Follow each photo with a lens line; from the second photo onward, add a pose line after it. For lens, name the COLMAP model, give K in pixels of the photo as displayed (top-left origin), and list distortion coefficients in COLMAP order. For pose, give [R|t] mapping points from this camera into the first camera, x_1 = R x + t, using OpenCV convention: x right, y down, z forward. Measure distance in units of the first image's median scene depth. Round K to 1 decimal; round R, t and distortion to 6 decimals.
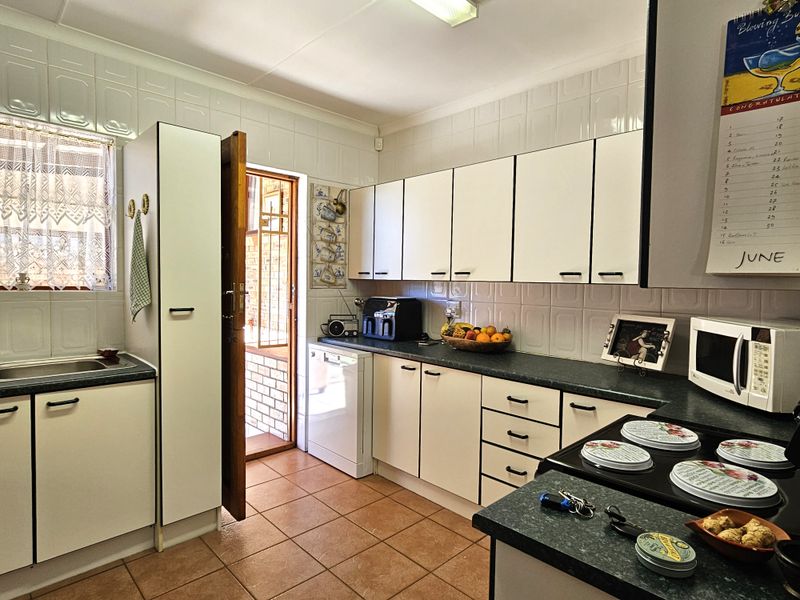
lens RADIAL K [[459.5, 0, 400.0], [0, 459.5, 300.0], [0, 0, 1]] dist [-0.002010, -0.000334]
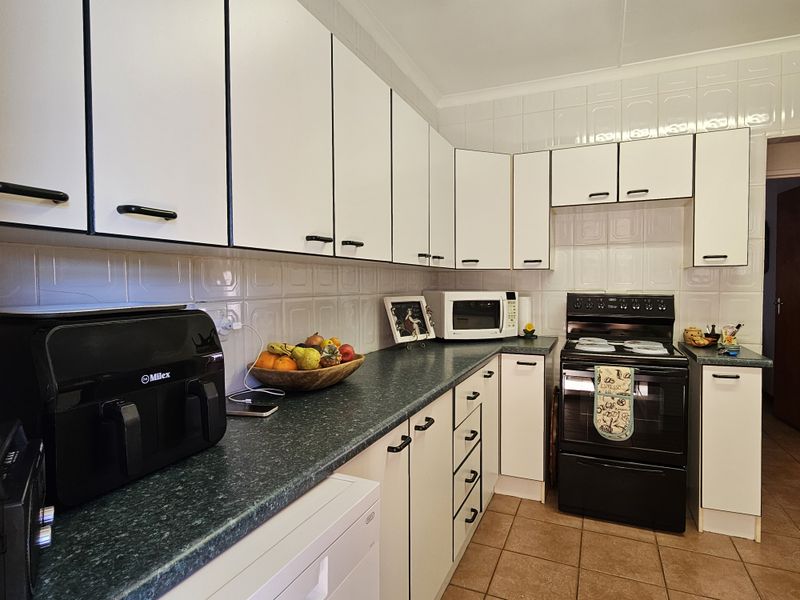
lens RADIAL K [[459.5, 0, 400.0], [0, 459.5, 300.0], [0, 0, 1]] dist [-0.002010, -0.000334]
pose [[-0.386291, -0.043573, 0.921347, -0.700733], [0.040694, 0.997106, 0.064217, -0.041342], [-0.921479, 0.062300, -0.383400, 2.026234]]
